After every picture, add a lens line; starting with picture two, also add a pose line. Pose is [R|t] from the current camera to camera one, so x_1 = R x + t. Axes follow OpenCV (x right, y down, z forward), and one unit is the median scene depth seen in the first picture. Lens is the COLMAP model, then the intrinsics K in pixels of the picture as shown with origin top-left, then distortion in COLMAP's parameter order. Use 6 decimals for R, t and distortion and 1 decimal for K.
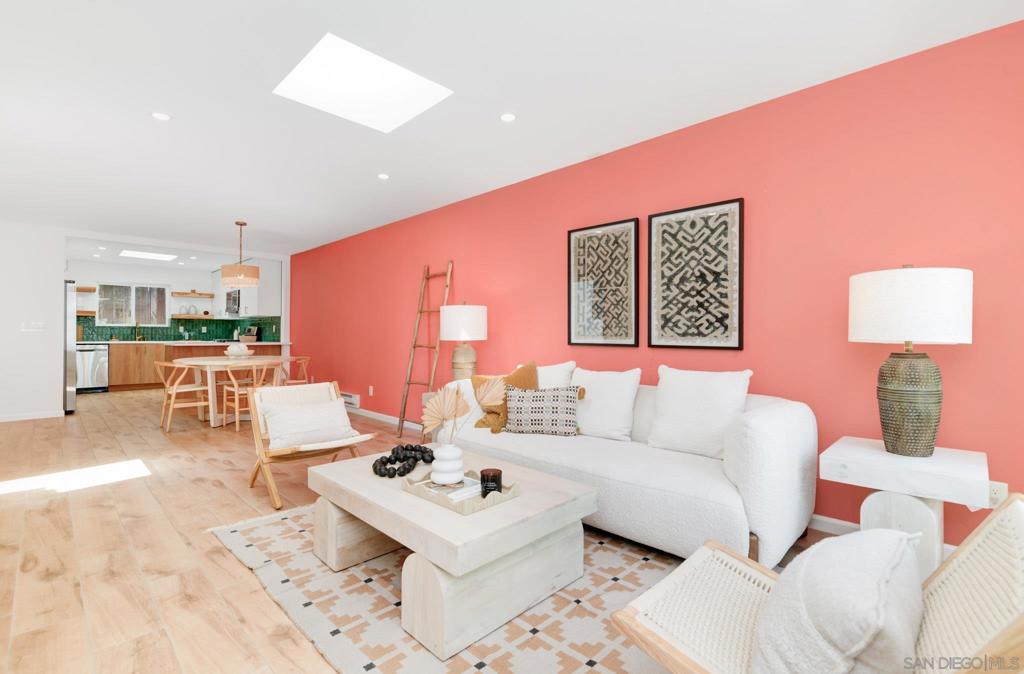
lens RADIAL K [[459.7, 0, 512.9], [0, 459.7, 335.8], [0, 0, 1]] dist [-0.001195, -0.000980]
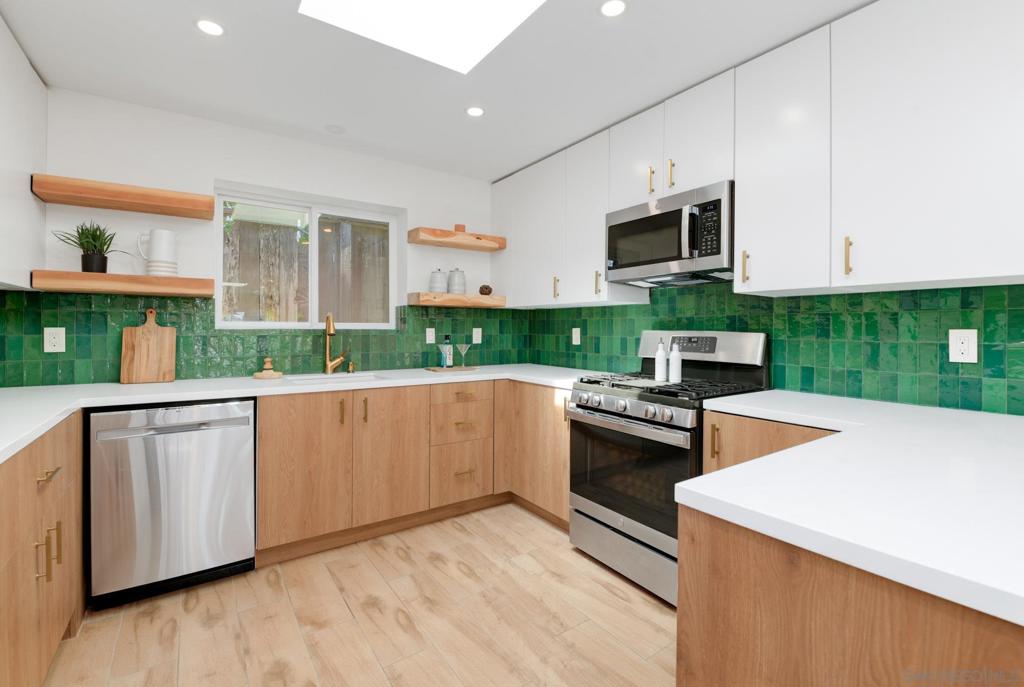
lens RADIAL K [[457.2, 0, 523.7], [0, 457.2, 330.4], [0, 0, 1]] dist [-0.004263, -0.000591]
pose [[0.985876, -0.004746, -0.167410, -0.595770], [0.005033, 0.999987, 0.001289, -0.018539], [0.167402, -0.002113, 0.985886, 0.667701]]
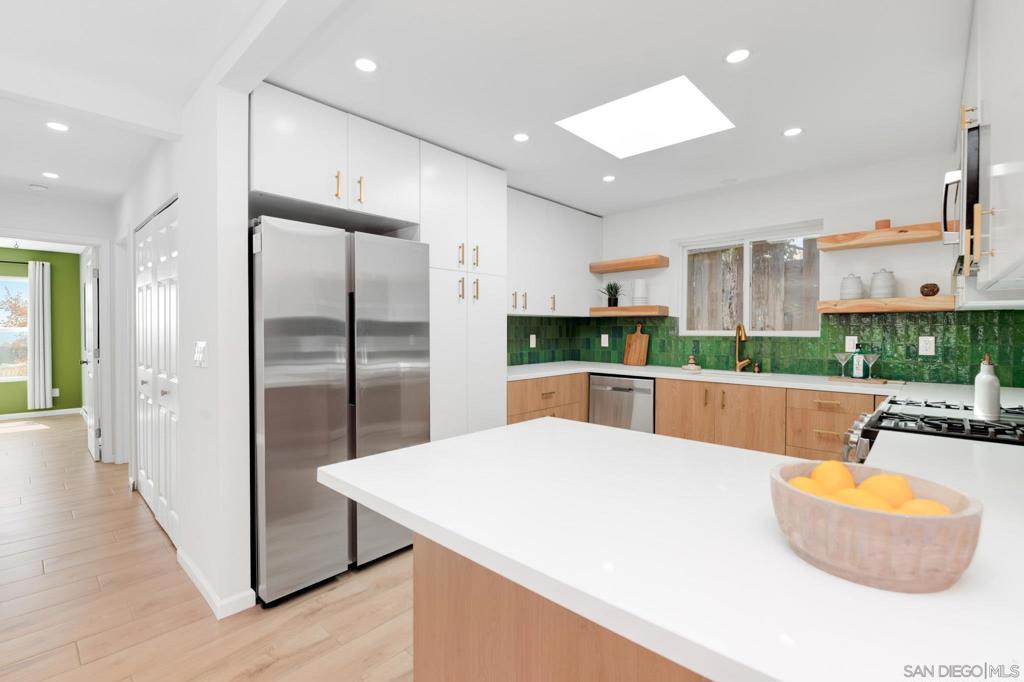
lens RADIAL K [[459.7, 0, 513.1], [0, 459.7, 335.5], [0, 0, 1]] dist [-0.001195, -0.000980]
pose [[0.039710, 0.003837, -0.999204, -0.393684], [-0.001520, 0.999992, 0.003779, -0.021586], [0.999210, 0.001368, 0.039716, 0.741987]]
